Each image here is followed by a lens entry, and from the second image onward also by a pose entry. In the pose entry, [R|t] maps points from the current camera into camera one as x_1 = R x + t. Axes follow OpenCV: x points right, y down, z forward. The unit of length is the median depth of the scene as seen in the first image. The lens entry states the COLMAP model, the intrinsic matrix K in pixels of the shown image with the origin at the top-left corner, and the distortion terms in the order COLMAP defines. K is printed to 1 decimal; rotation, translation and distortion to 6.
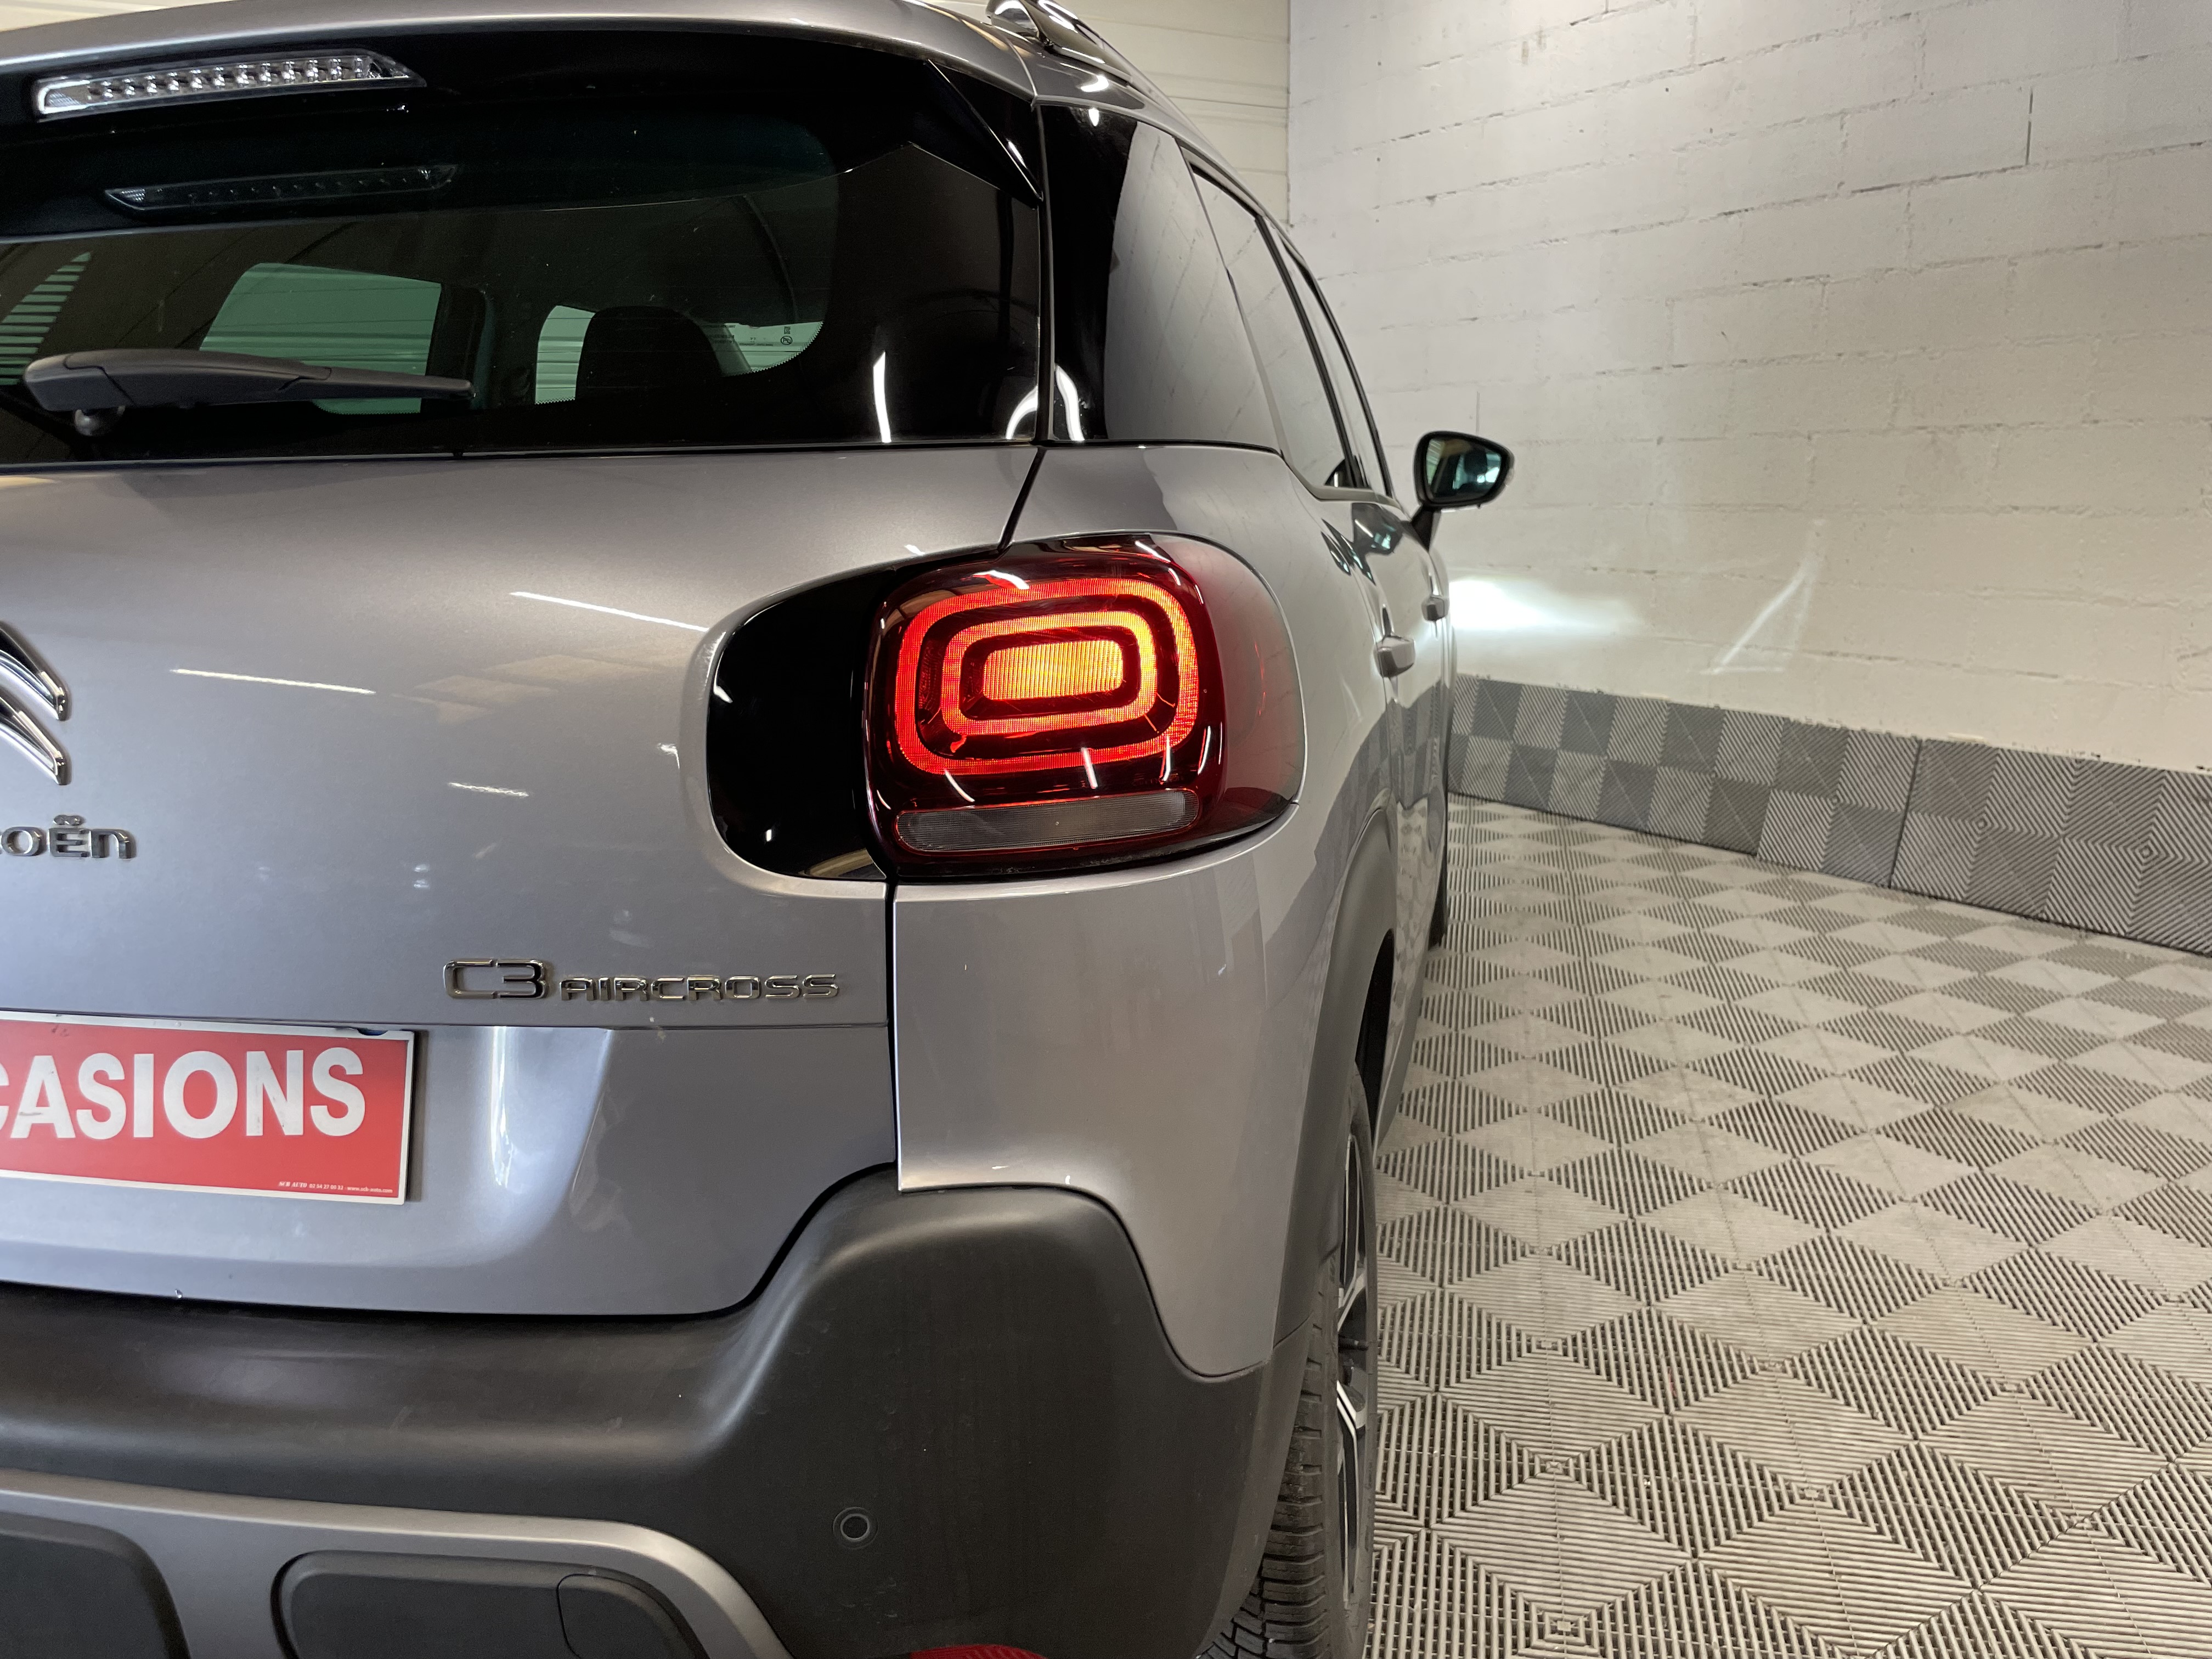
lens RADIAL K [[1698.8, 0, 1122.6], [0, 1698.8, 836.4], [0, 0, 1]] dist [0.090343, -0.138480]
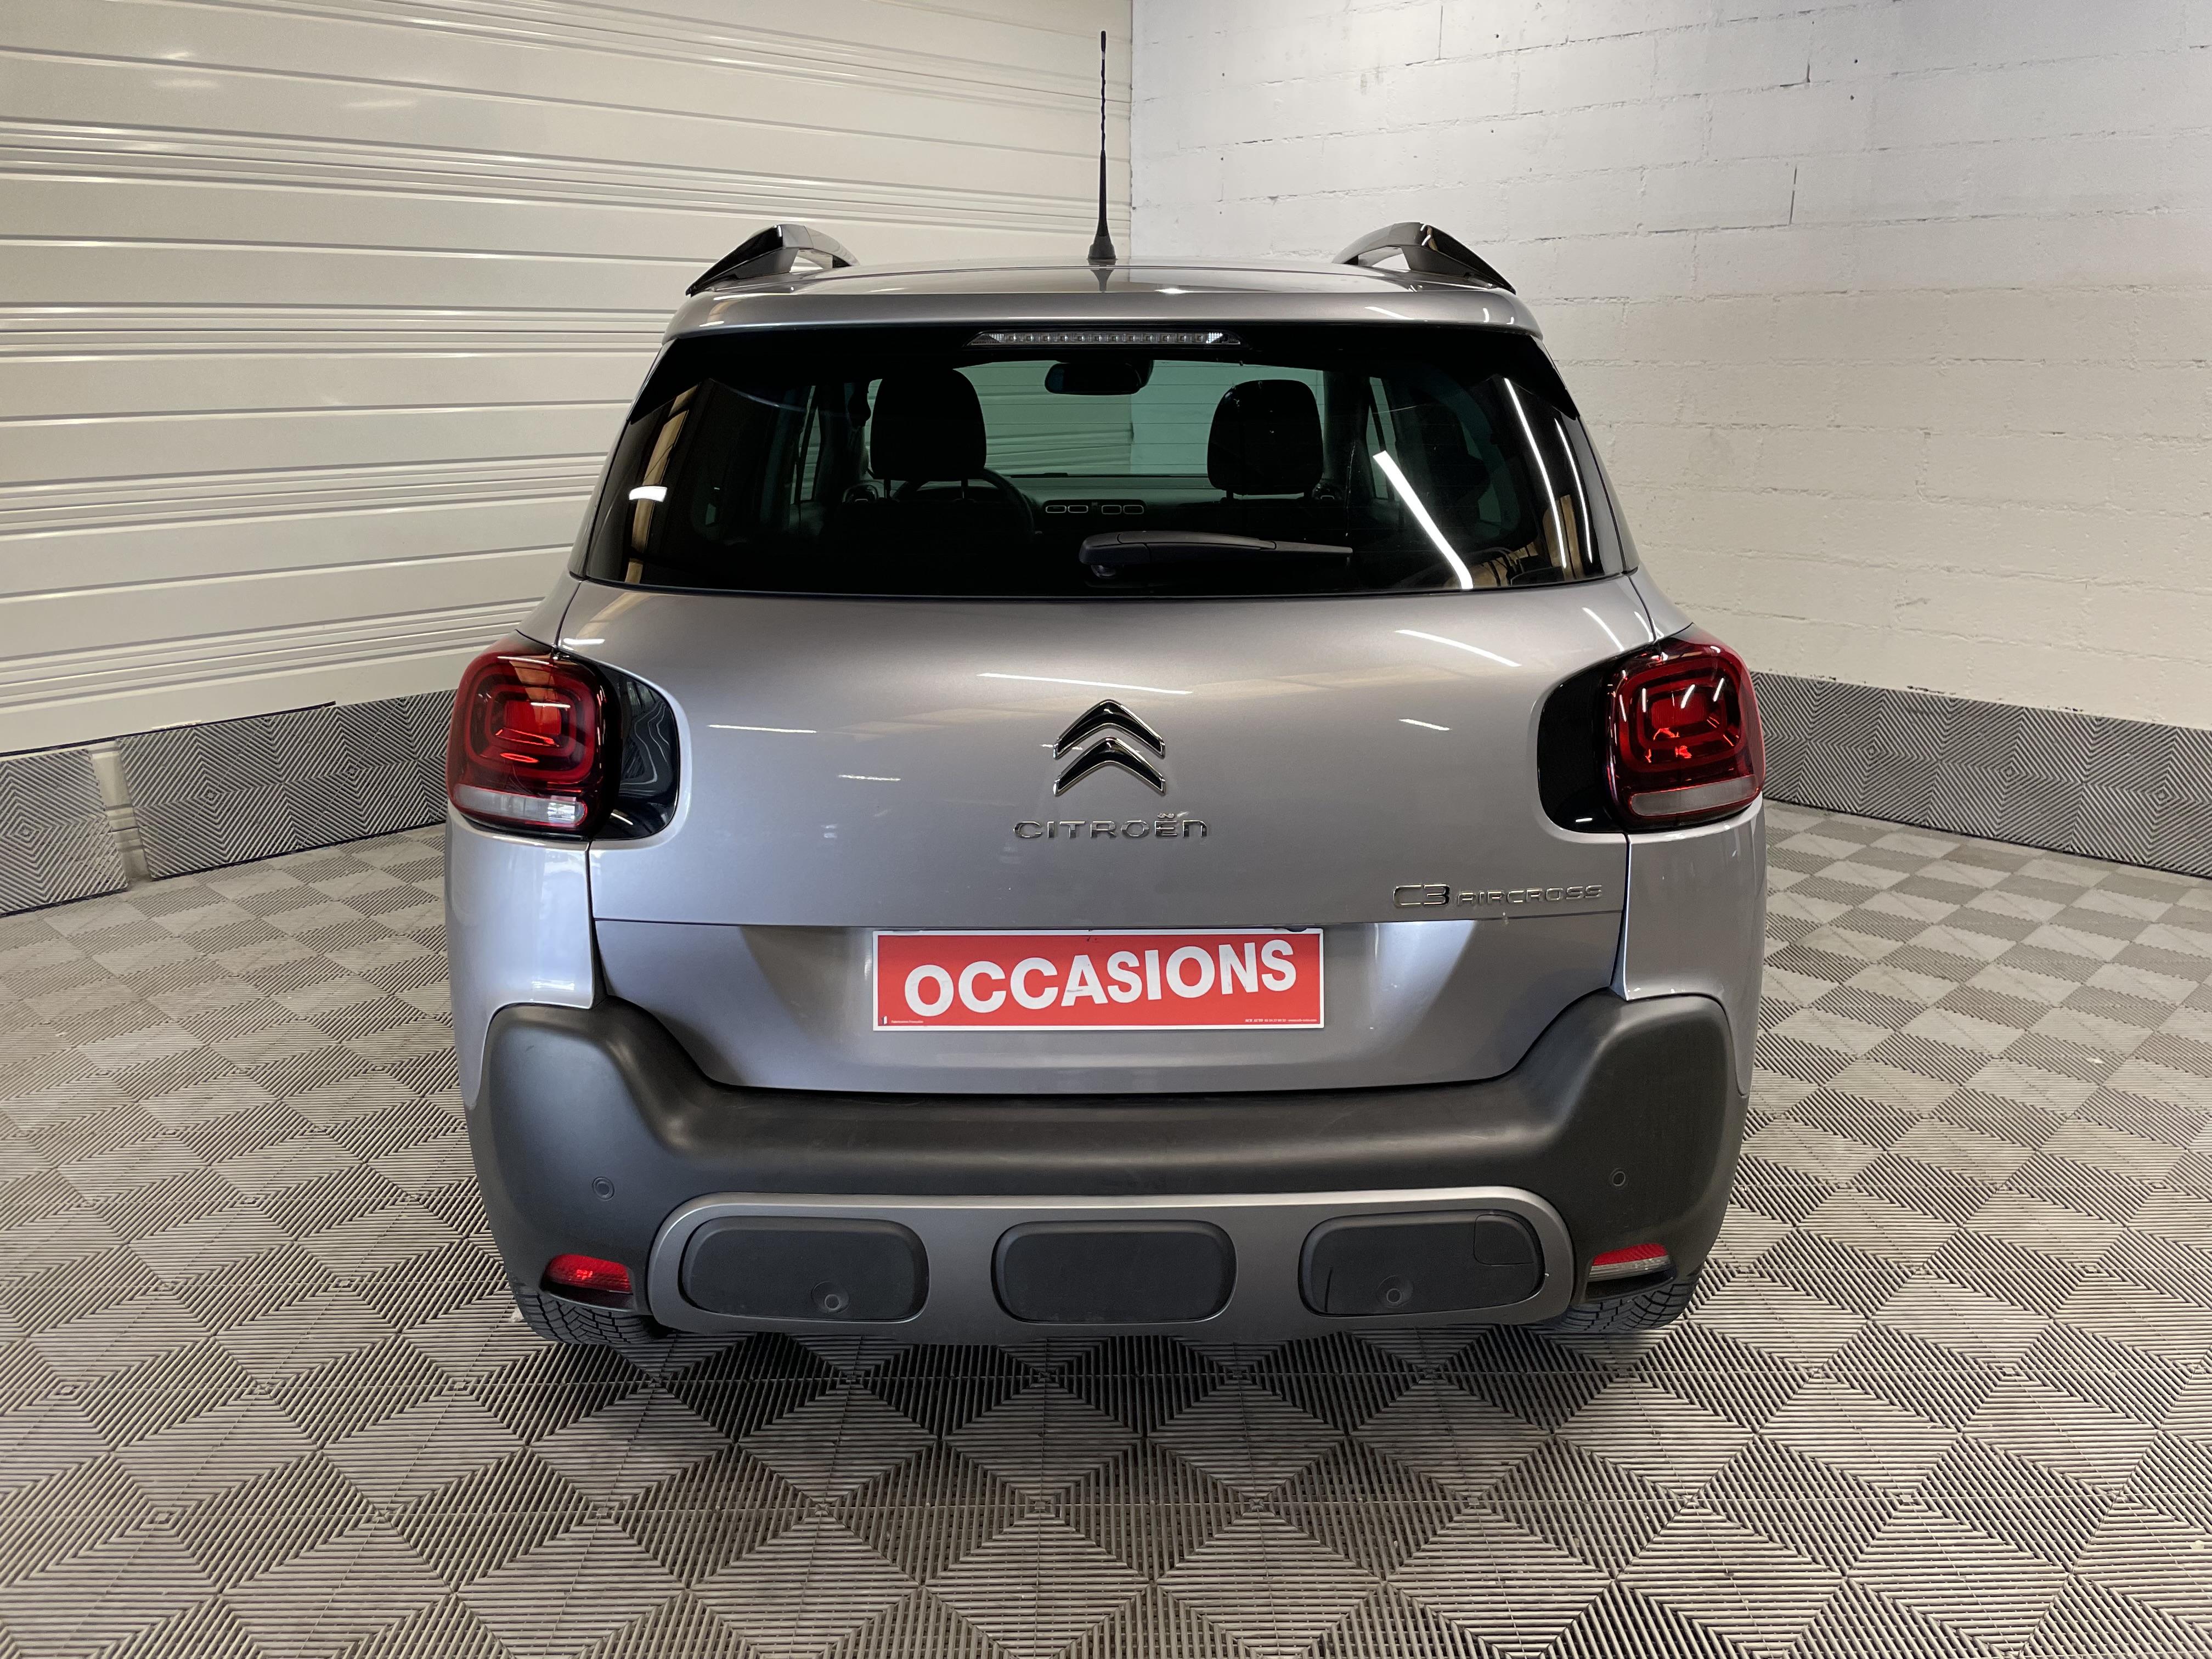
lens RADIAL K [[1698.8, 0, 1105.5], [0, 1698.8, 826.0], [0, 0, 1]] dist [0.090343, -0.138480]
pose [[0.974032, -0.040022, 0.222846, -0.427750], [0.027507, 0.997880, 0.058987, -0.040827], [-0.224734, -0.051325, 0.973067, -0.259681]]
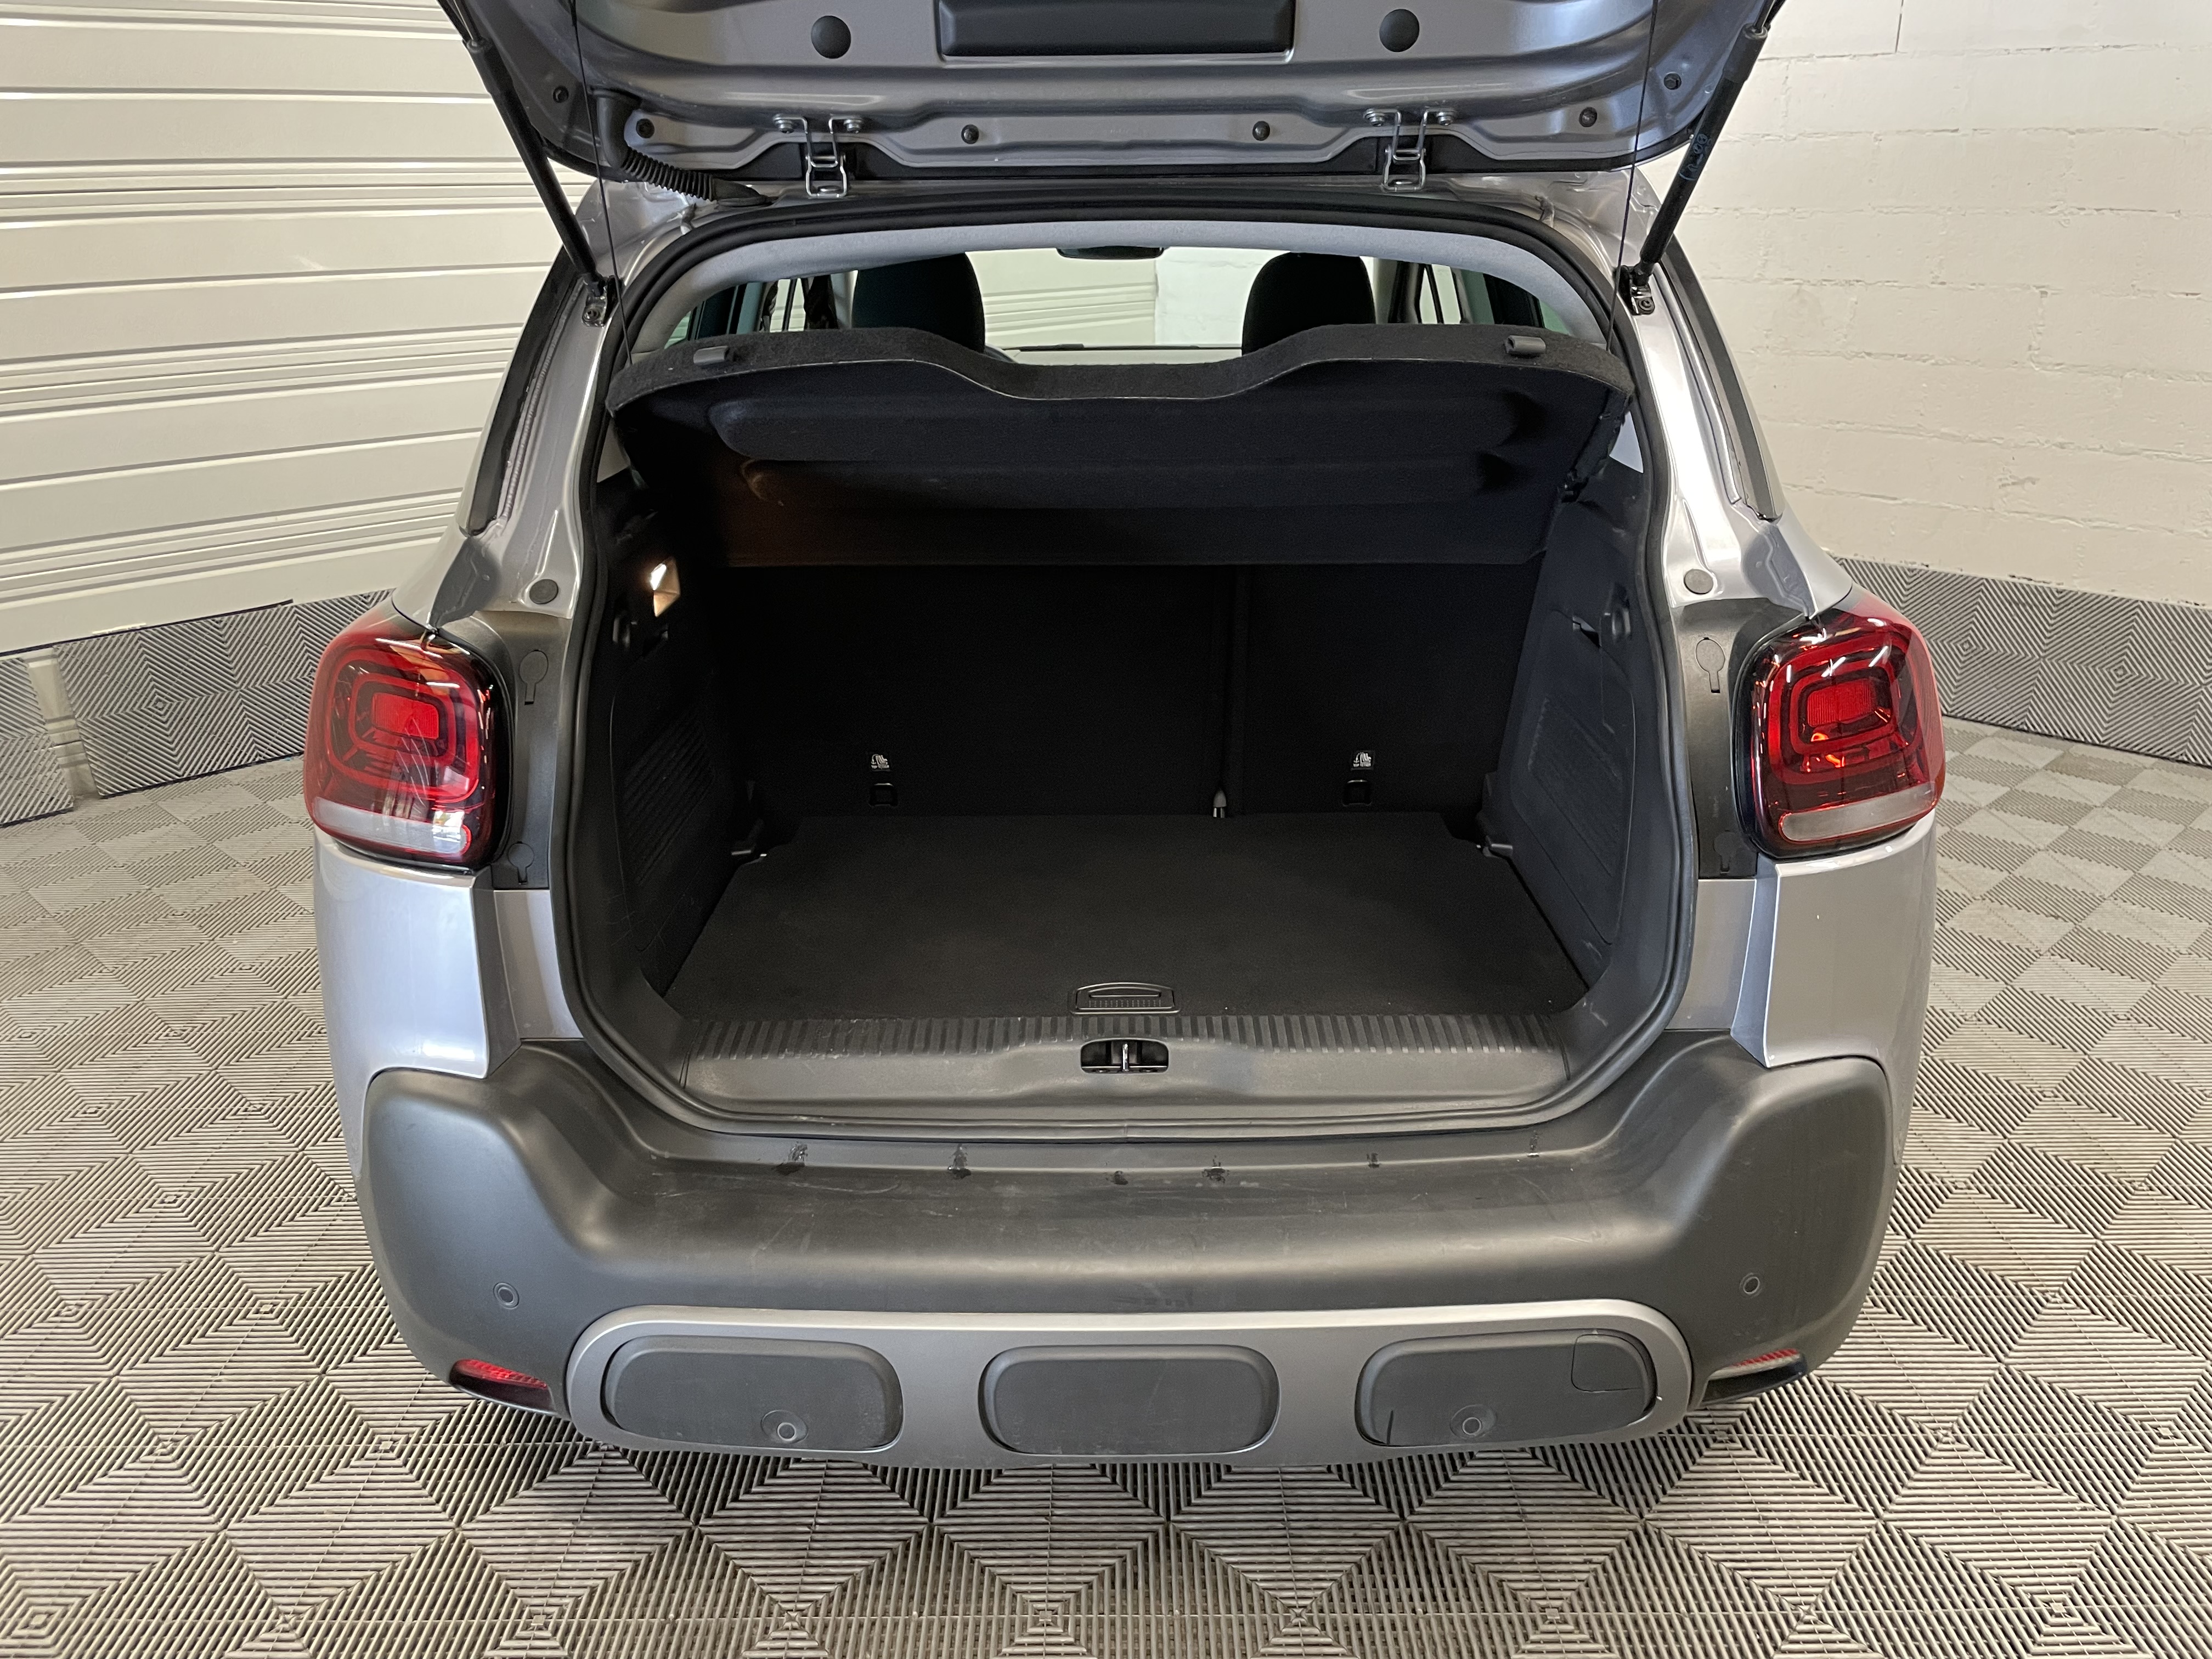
lens RADIAL K [[1698.8, 0, 1097.0], [0, 1698.8, 813.0], [0, 0, 1]] dist [0.090343, -0.138480]
pose [[0.977951, -0.058967, 0.200339, -0.389341], [0.031132, 0.989754, 0.139346, -0.092988], [-0.206503, -0.130037, 0.969766, -0.115739]]
